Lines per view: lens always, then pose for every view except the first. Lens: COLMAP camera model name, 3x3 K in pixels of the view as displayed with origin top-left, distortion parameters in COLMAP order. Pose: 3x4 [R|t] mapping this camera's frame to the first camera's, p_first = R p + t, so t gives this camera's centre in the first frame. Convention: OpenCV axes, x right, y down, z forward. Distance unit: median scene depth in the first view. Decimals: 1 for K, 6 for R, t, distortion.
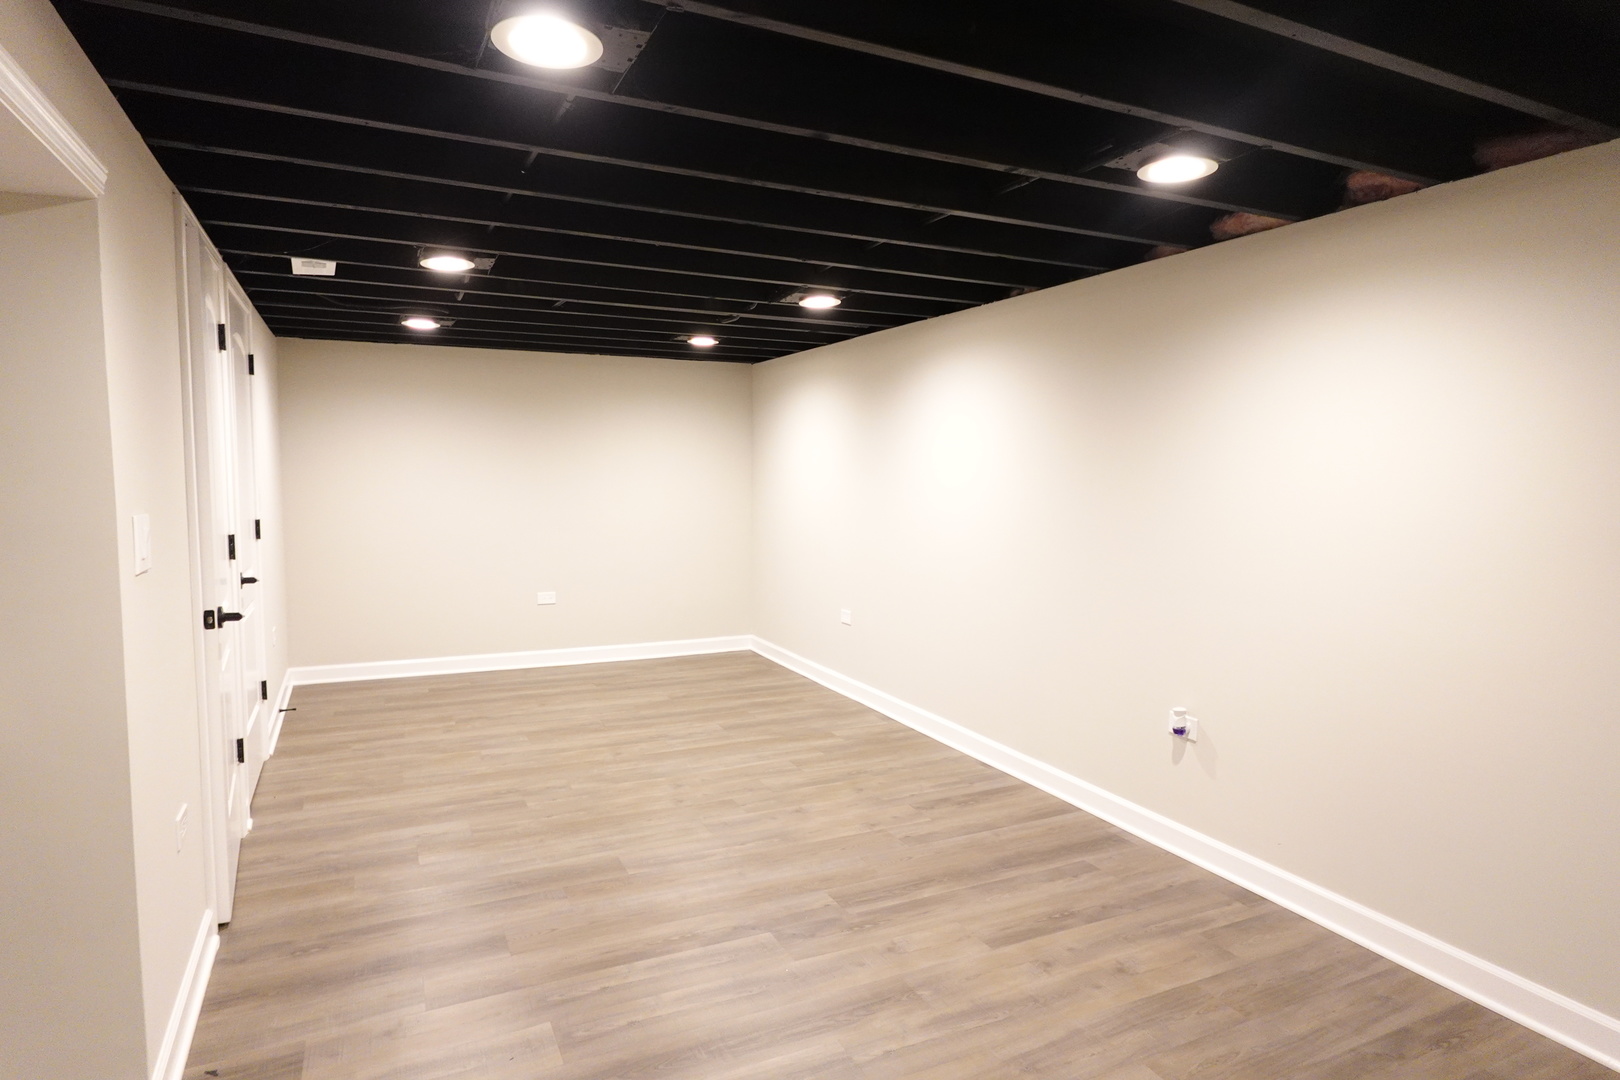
lens RADIAL K [[915.1, 0, 813.2], [0, 915.1, 538.6], [0, 0, 1]] dist [-0.005046, 0.002596]
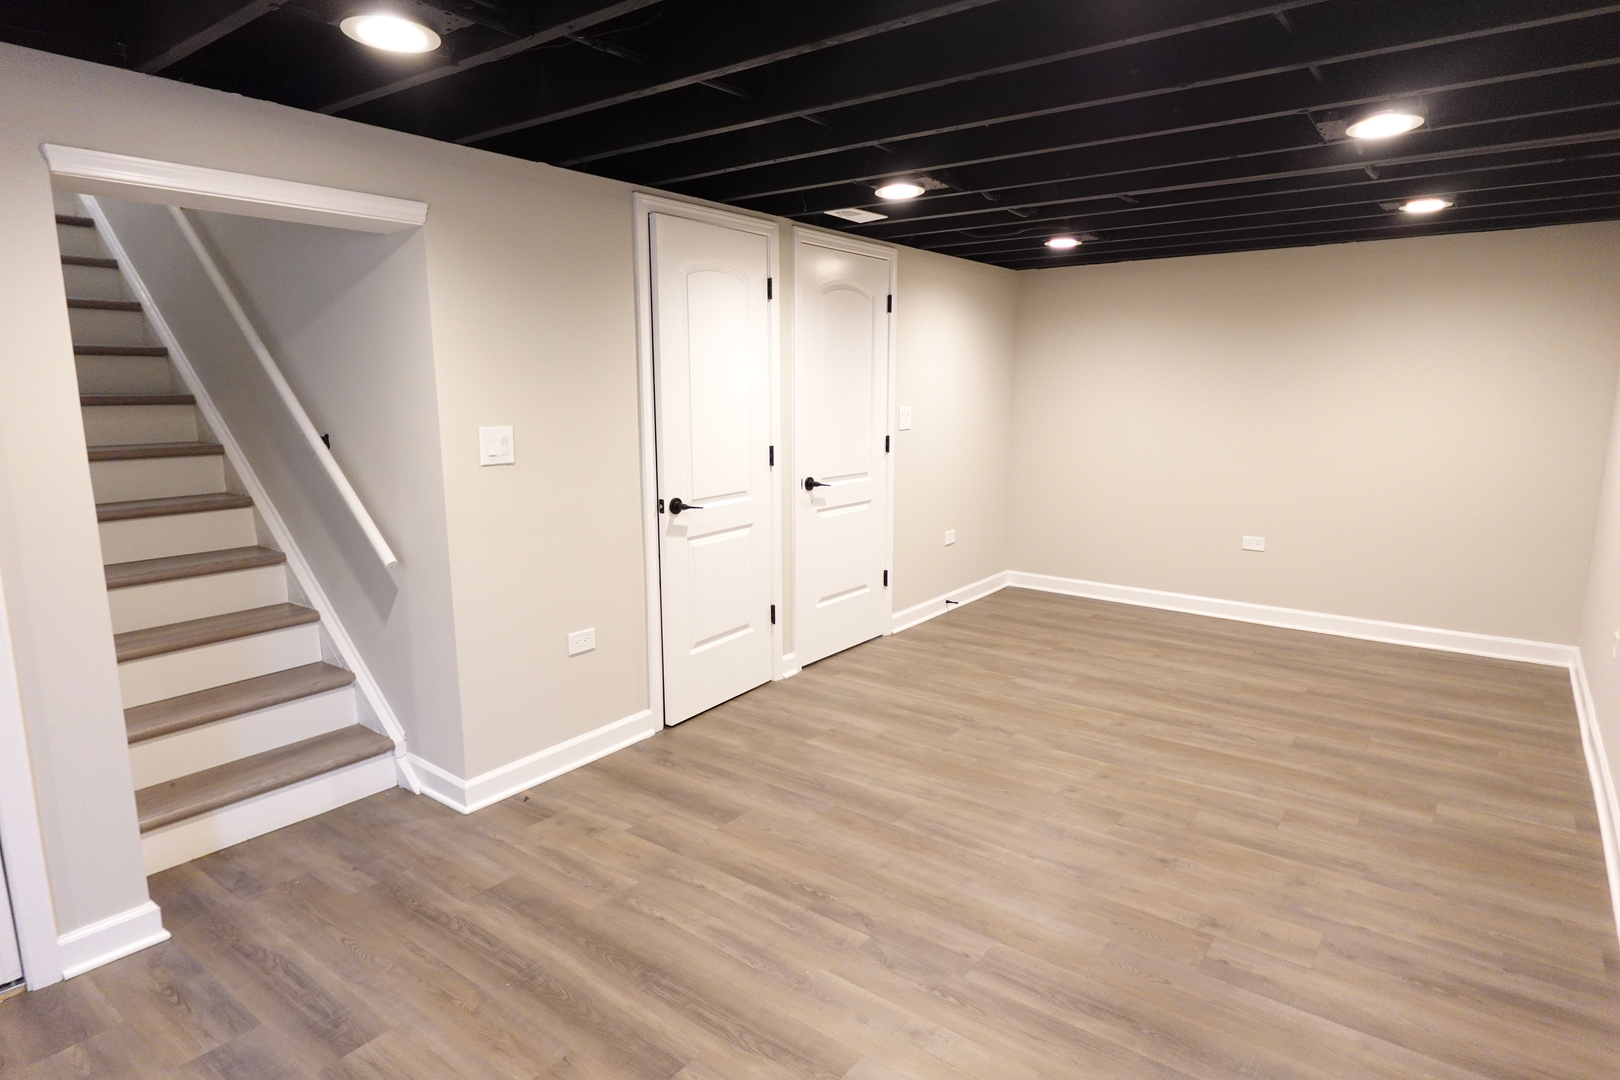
lens RADIAL K [[915.1, 0, 799.0], [0, 915.1, 533.0], [0, 0, 1]] dist [-0.005046, 0.002596]
pose [[0.455908, 0.136080, -0.879562, 0.362029], [-0.063622, 0.990697, 0.120296, -0.027691], [0.887750, 0.001116, 0.460325, 0.310378]]
